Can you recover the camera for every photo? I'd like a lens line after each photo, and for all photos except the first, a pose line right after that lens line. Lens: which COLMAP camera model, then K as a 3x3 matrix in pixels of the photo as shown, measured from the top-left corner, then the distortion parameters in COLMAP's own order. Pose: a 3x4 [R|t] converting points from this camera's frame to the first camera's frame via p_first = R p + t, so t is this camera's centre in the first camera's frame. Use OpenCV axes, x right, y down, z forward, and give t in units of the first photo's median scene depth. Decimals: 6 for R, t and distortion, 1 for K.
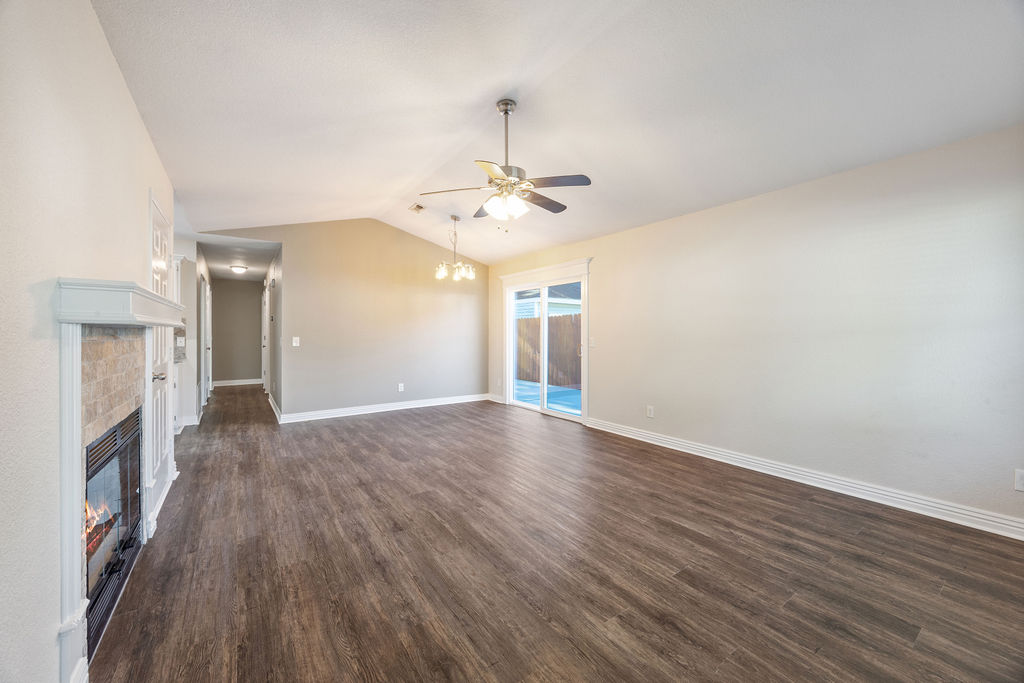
lens RADIAL K [[392.1, 0, 503.5], [0, 392.1, 334.2], [0, 0, 1]] dist [-0.002134, 0.000547]
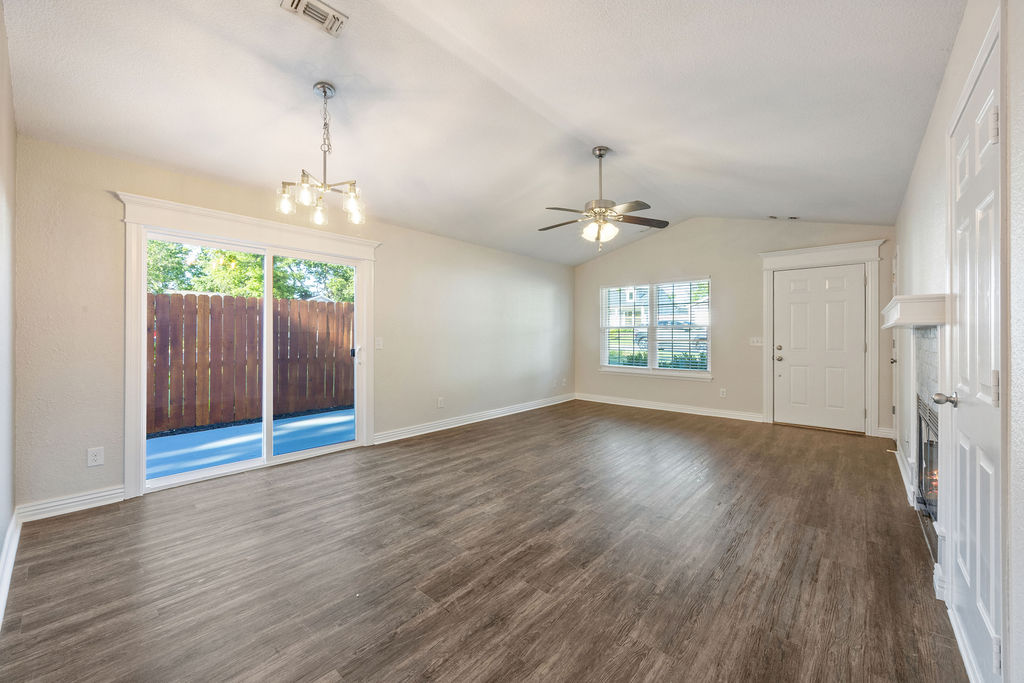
lens RADIAL K [[392.1, 0, 508.4], [0, 392.1, 339.6], [0, 0, 1]] dist [-0.002134, 0.000547]
pose [[-0.241907, -0.012608, 0.970218, -1.254855], [-0.000621, 0.999917, 0.012839, 0.000156], [-0.970299, 0.002503, -0.241894, 1.756231]]
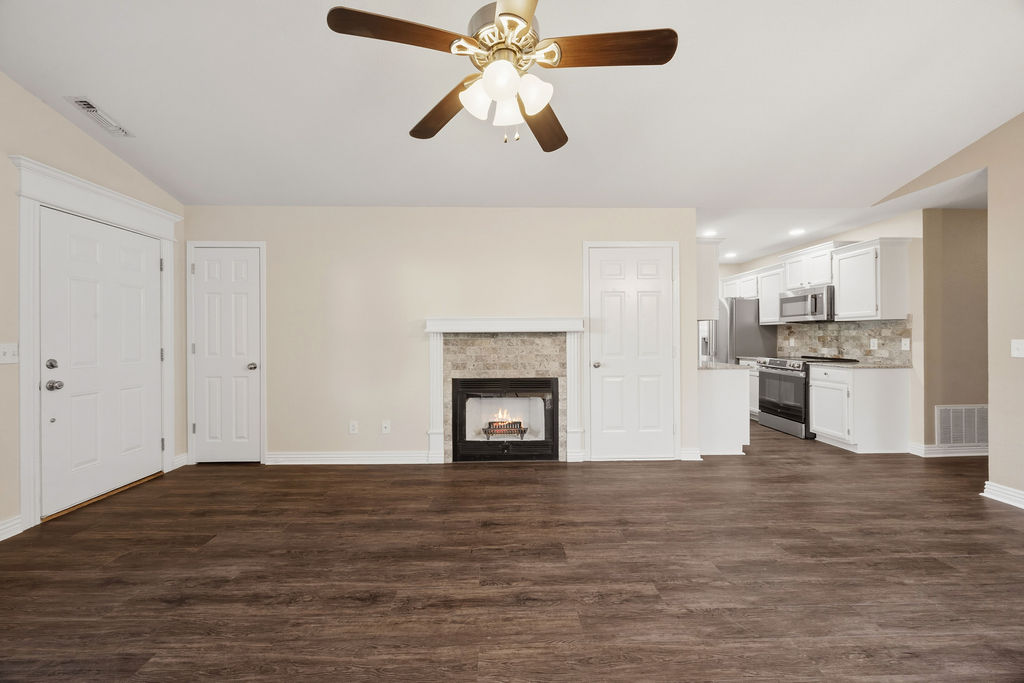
lens RADIAL K [[392.1, 0, 509.8], [0, 392.1, 335.3], [0, 0, 1]] dist [-0.002134, 0.000547]
pose [[-0.542706, -0.001864, -0.839921, 0.503105], [0.003350, 0.999985, -0.004384, 0.003297], [0.839916, -0.005193, -0.542691, 1.433583]]
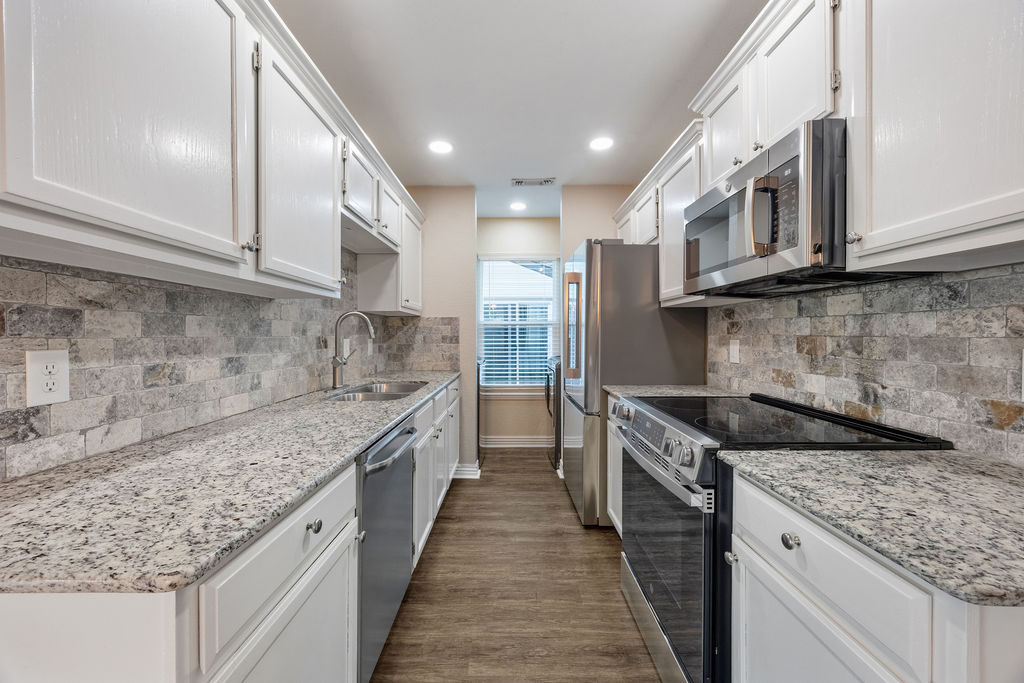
lens RADIAL K [[392.1, 0, 509.6], [0, 392.1, 335.9], [0, 0, 1]] dist [-0.002134, 0.000547]
pose [[-0.571608, 0.003390, -0.820520, -1.142391], [0.001214, 0.999994, 0.003285, 0.001719], [0.820526, 0.000882, -0.571609, 1.639054]]
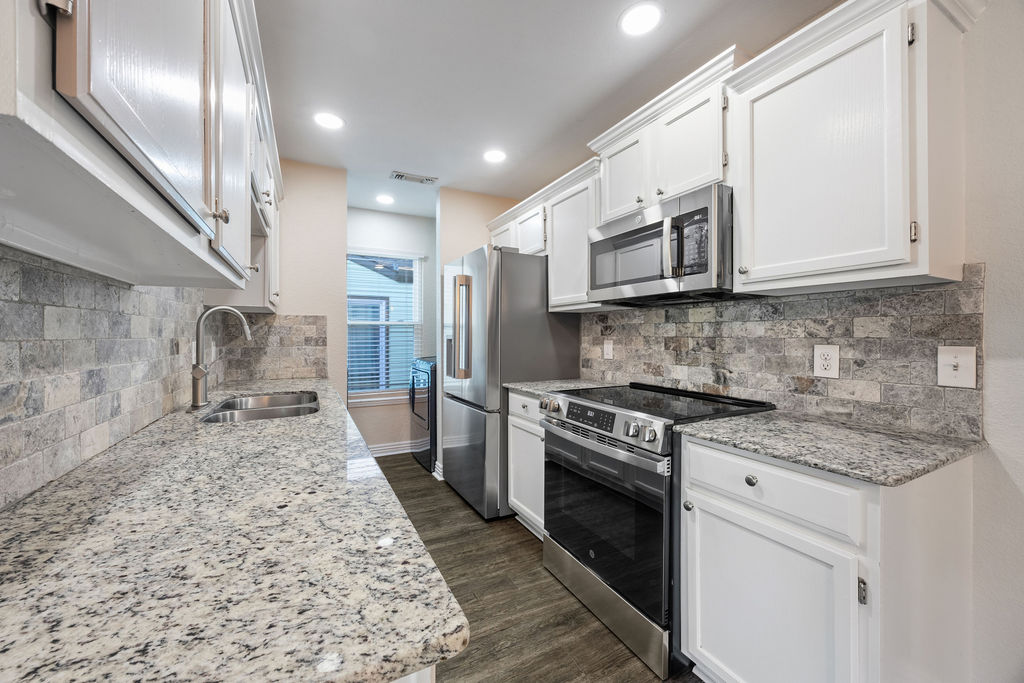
lens RADIAL K [[392.1, 0, 509.9], [0, 392.1, 333.8], [0, 0, 1]] dist [-0.002134, 0.000547]
pose [[-0.122169, -0.004094, -0.992501, -1.055244], [0.000389, 0.999991, -0.004173, 0.001005], [0.992509, -0.000896, -0.122166, 1.442046]]
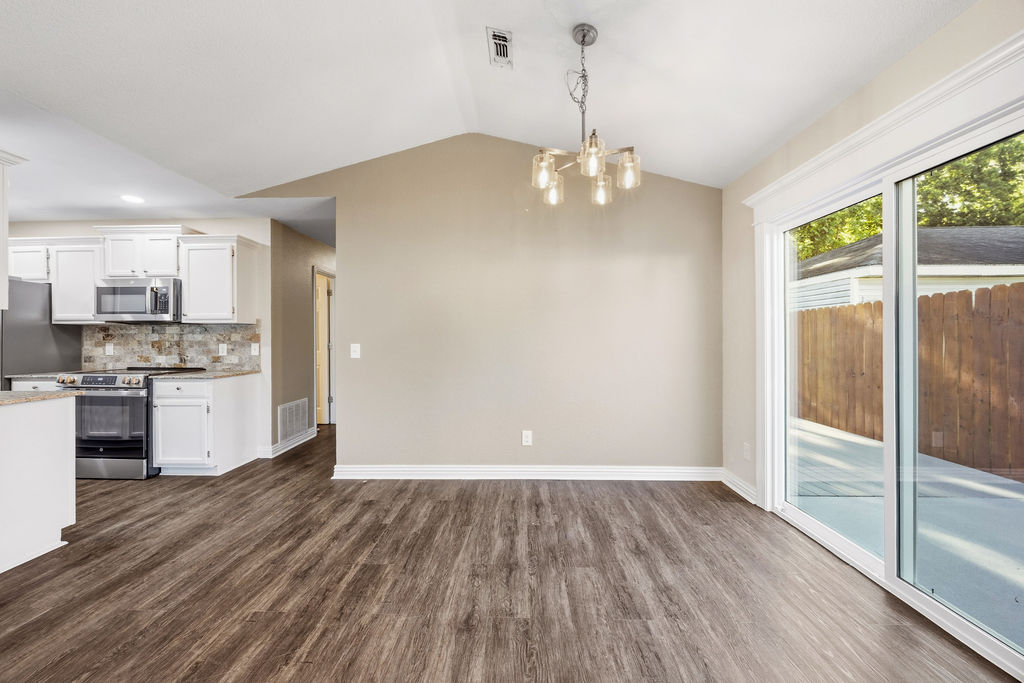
lens RADIAL K [[392.1, 0, 503.5], [0, 392.1, 339.2], [0, 0, 1]] dist [-0.002134, 0.000547]
pose [[0.801991, -0.000974, -0.597335, 0.080974], [0.001342, 0.999999, 0.000171, -0.000802], [0.597335, -0.000939, 0.801992, 1.261658]]
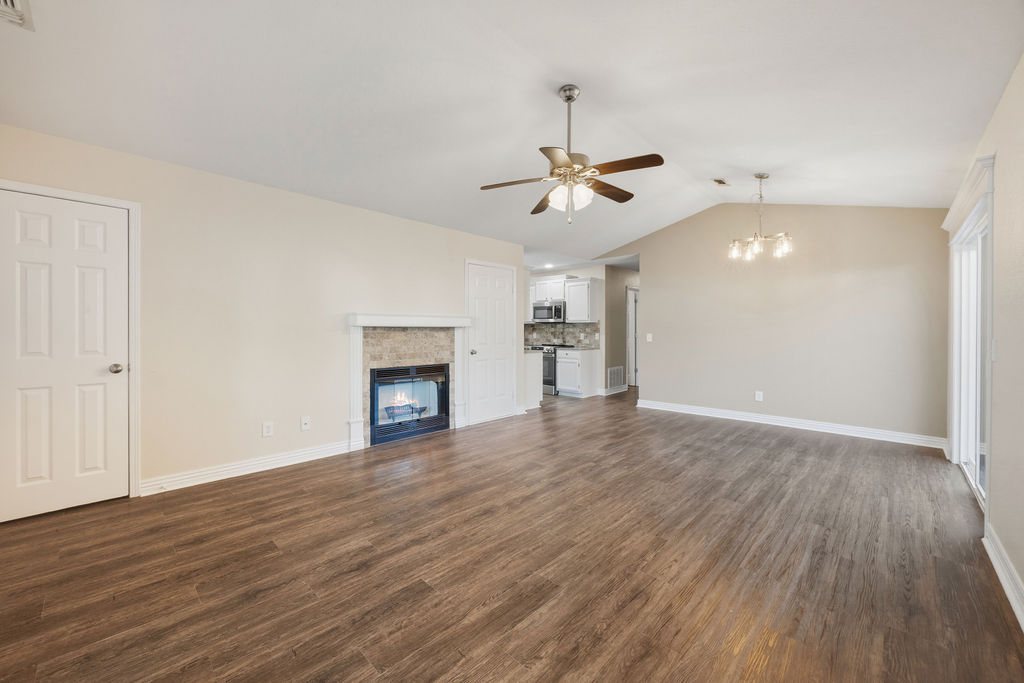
lens RADIAL K [[392.1, 0, 507.0], [0, 392.1, 336.8], [0, 0, 1]] dist [-0.002134, 0.000547]
pose [[0.194282, 0.016275, -0.980811, 1.020348], [-0.004771, 0.999866, 0.015646, -0.000466], [0.980934, 0.001640, 0.194333, 0.732736]]
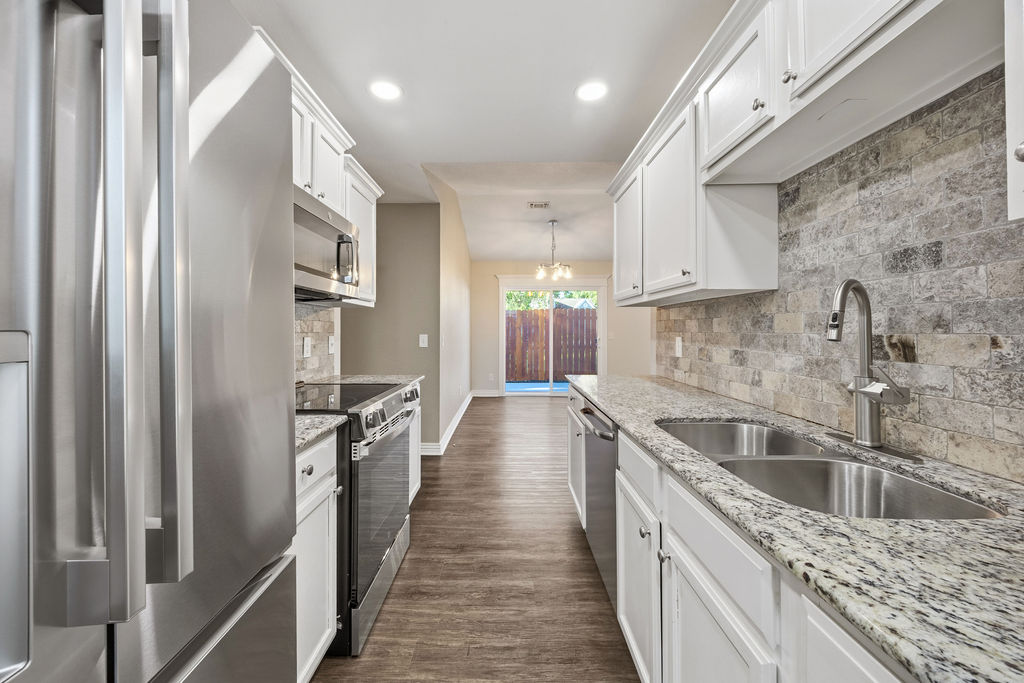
lens RADIAL K [[392.1, 0, 500.3], [0, 392.1, 326.6], [0, 0, 1]] dist [-0.002134, 0.000547]
pose [[0.587654, 0.007524, 0.809077, -2.111029], [0.000531, 0.999953, -0.009685, 0.000301], [-0.809112, 0.006122, 0.587623, 0.952280]]
